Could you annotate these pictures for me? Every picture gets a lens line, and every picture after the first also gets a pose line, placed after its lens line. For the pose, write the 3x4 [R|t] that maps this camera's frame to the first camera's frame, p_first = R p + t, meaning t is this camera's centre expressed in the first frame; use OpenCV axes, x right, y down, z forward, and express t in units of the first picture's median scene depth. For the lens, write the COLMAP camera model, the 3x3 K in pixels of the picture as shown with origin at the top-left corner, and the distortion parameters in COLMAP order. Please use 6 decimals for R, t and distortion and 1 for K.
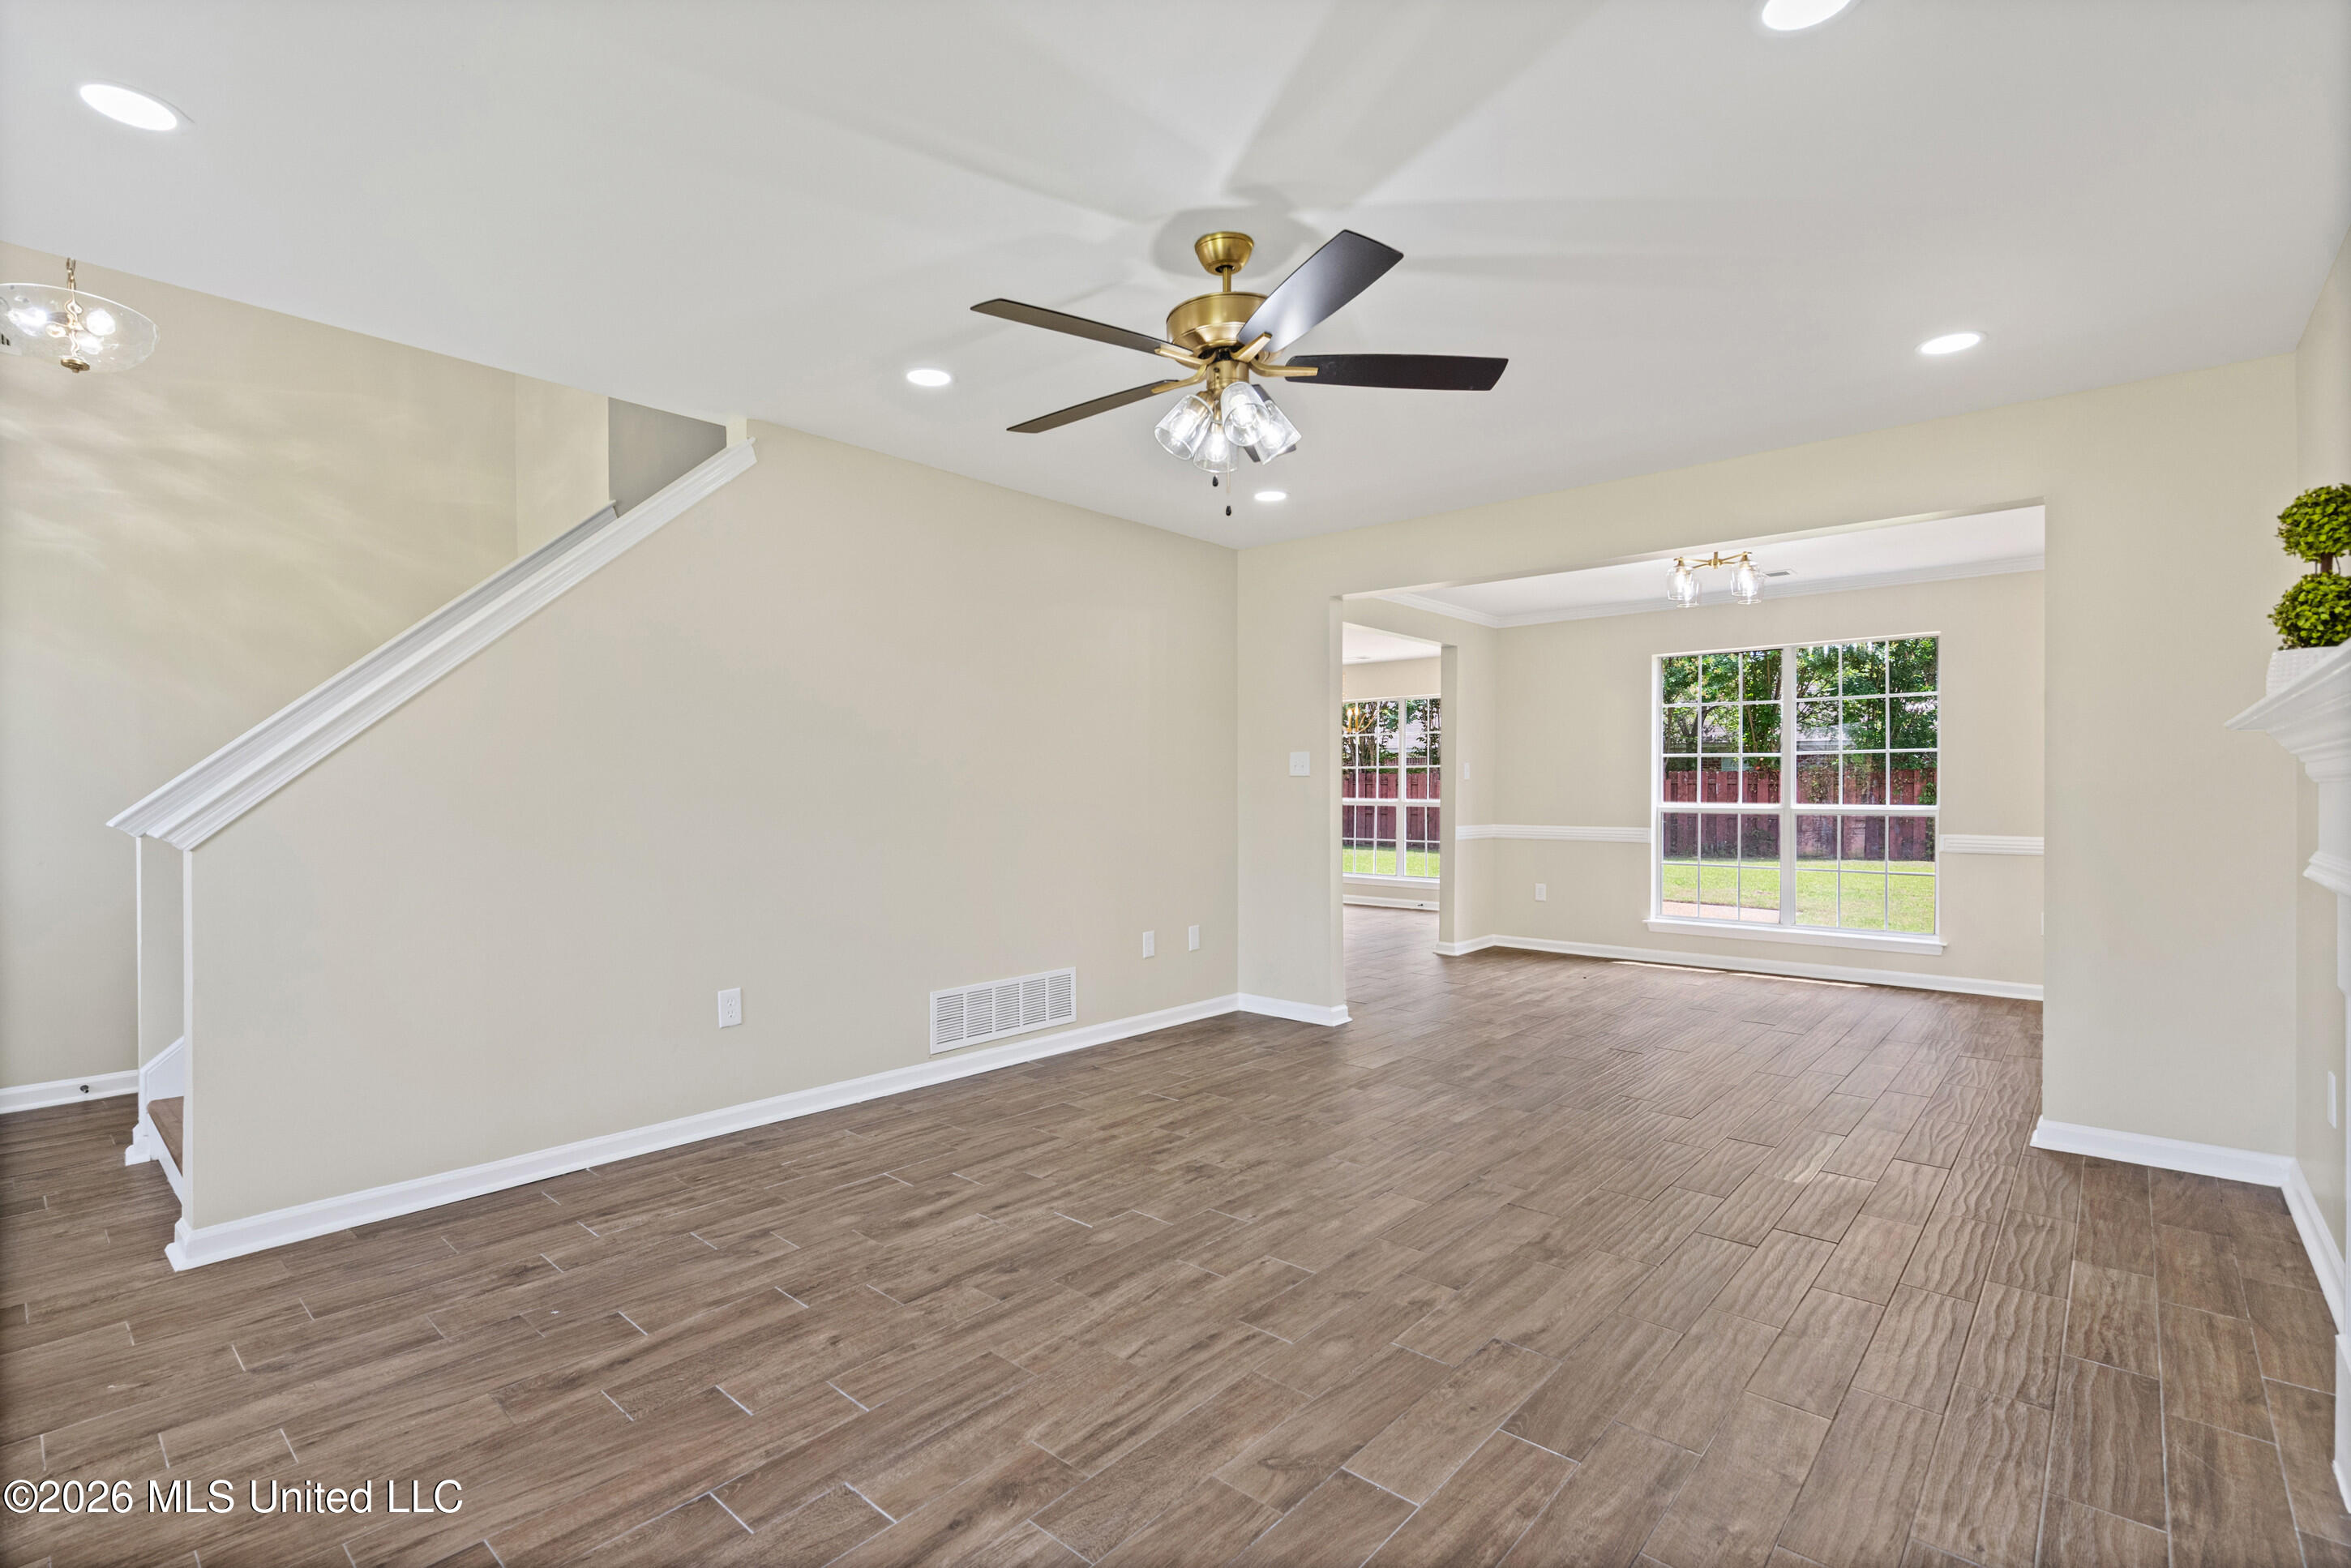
lens RADIAL K [[1084.6, 0, 1161.1], [0, 1084.6, 784.8], [0, 0, 1]] dist [-0.007110, 0.001421]
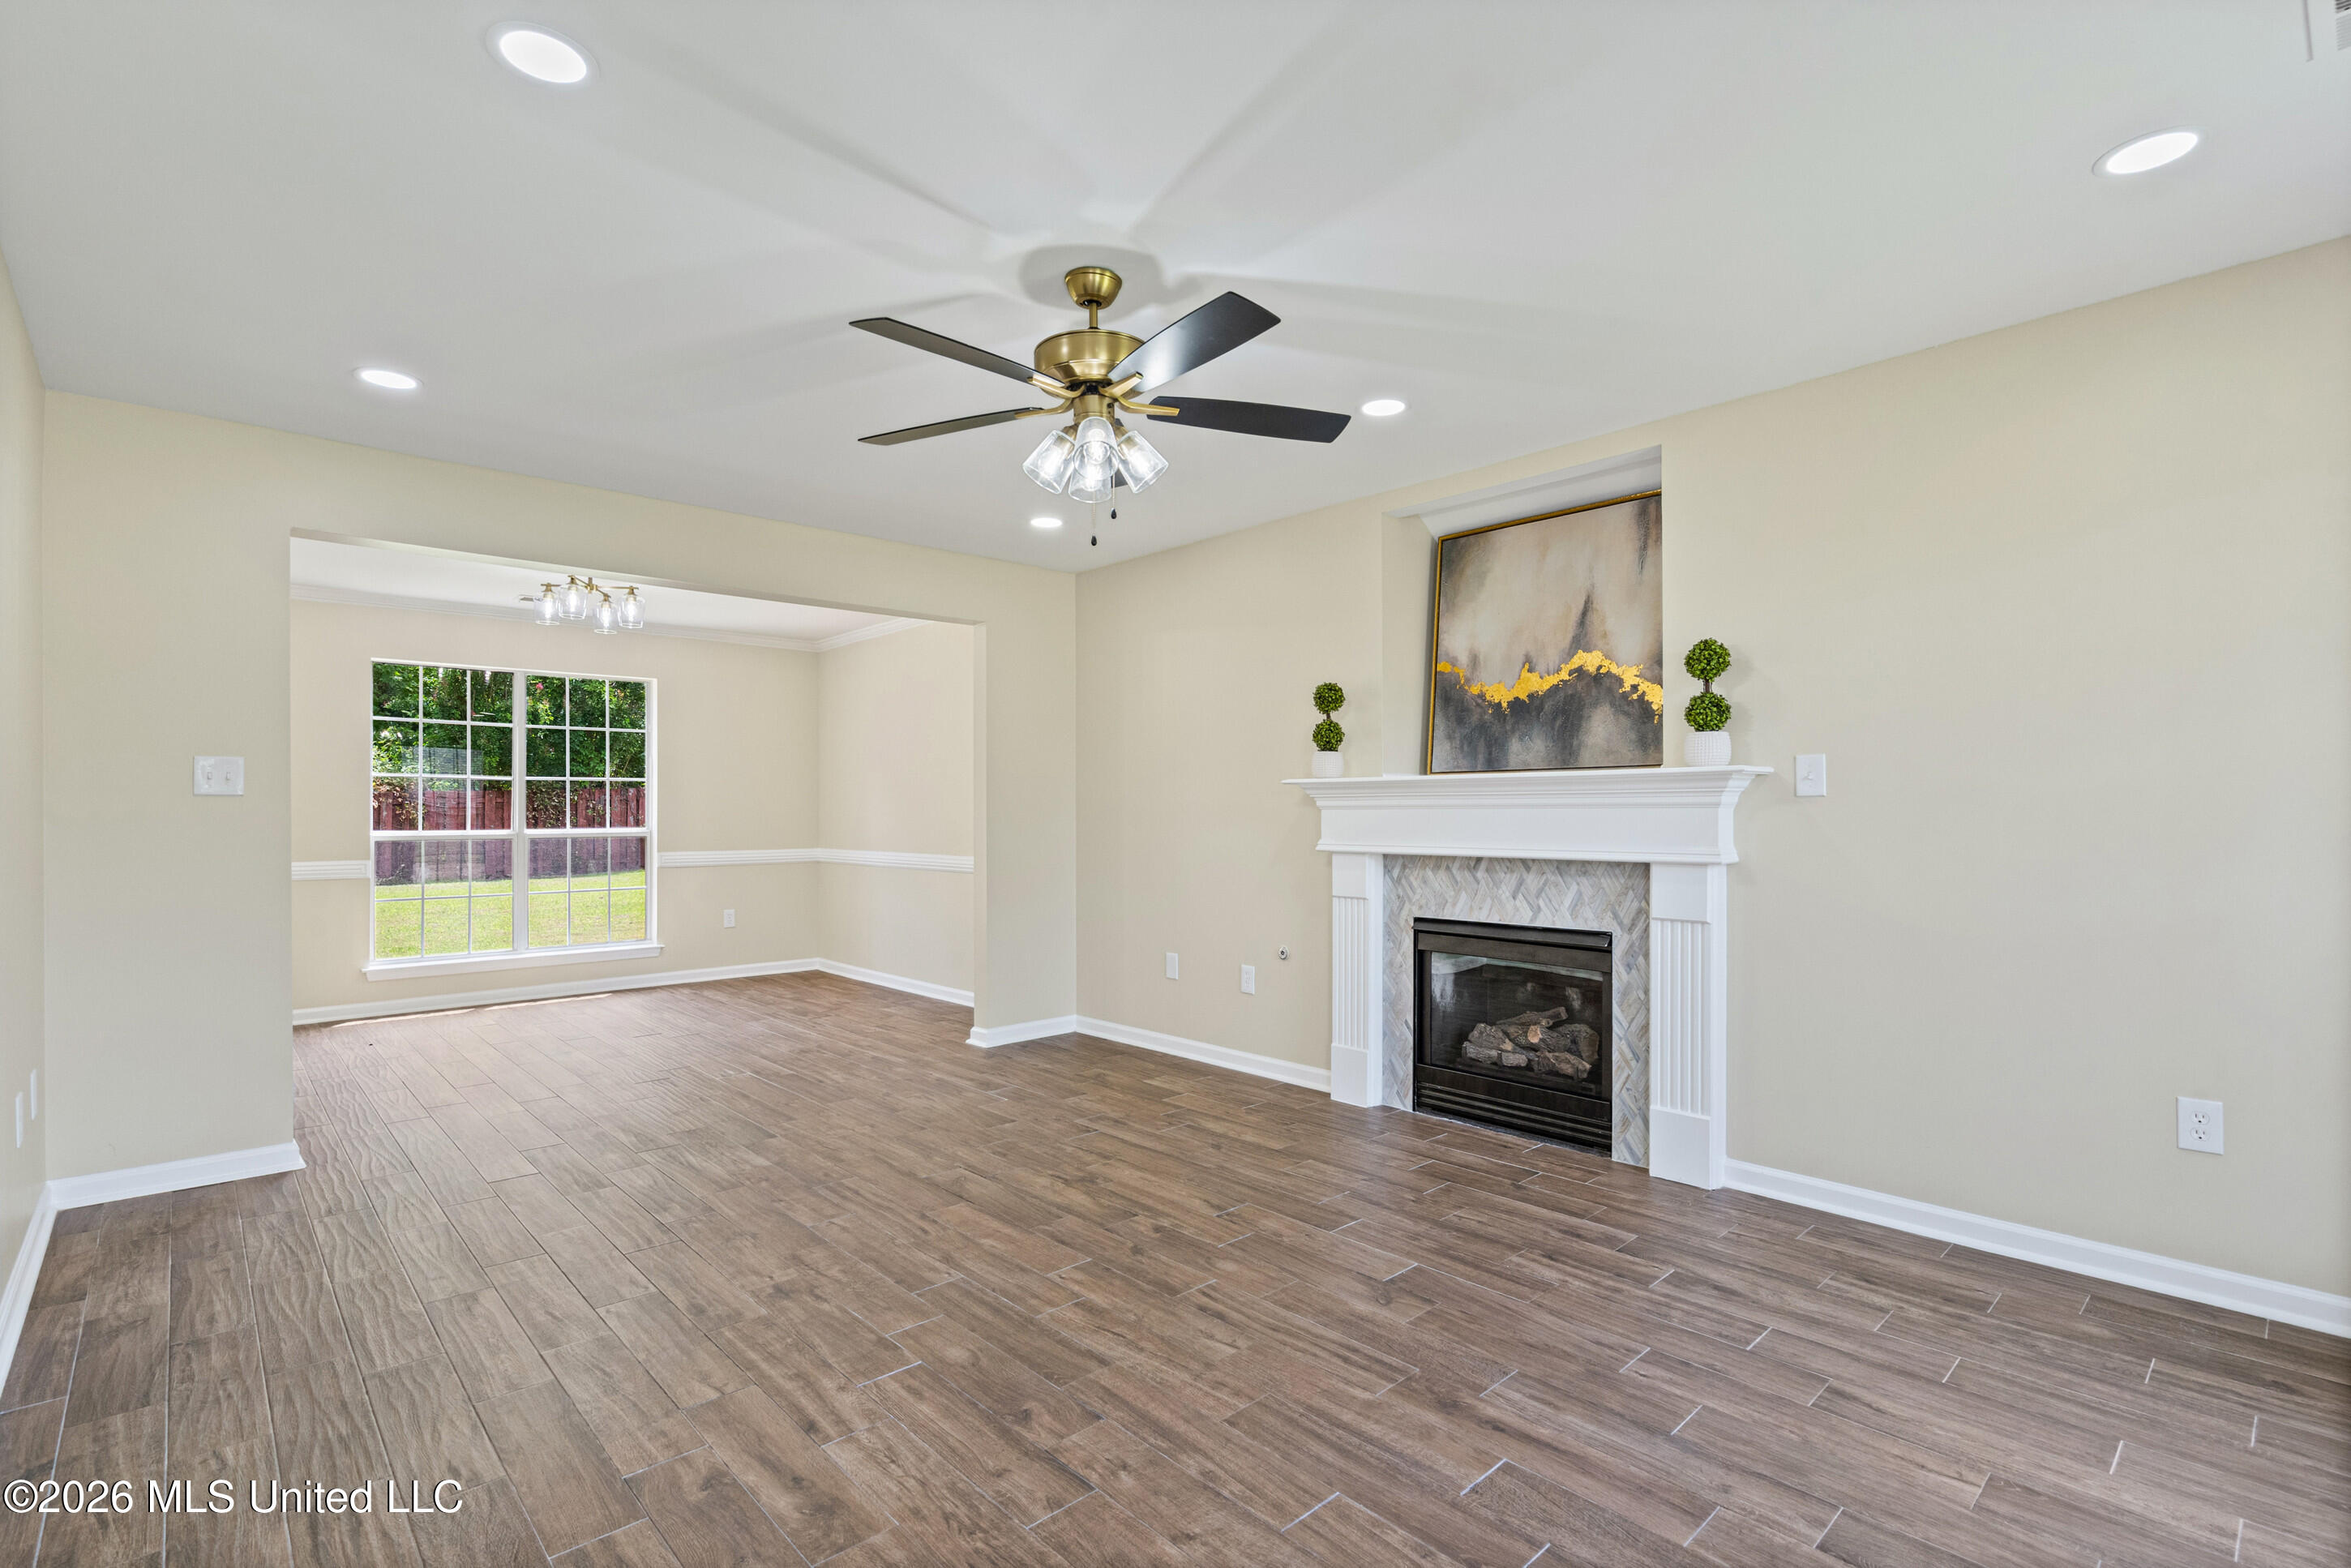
lens RADIAL K [[1084.6, 0, 1156.6], [0, 1084.6, 805.1], [0, 0, 1]] dist [-0.007110, 0.001421]
pose [[0.093453, 0.006447, 0.995603, -0.860188], [-0.002411, 0.999978, -0.006249, 0.001403], [-0.995621, -0.001816, 0.093467, 0.765445]]
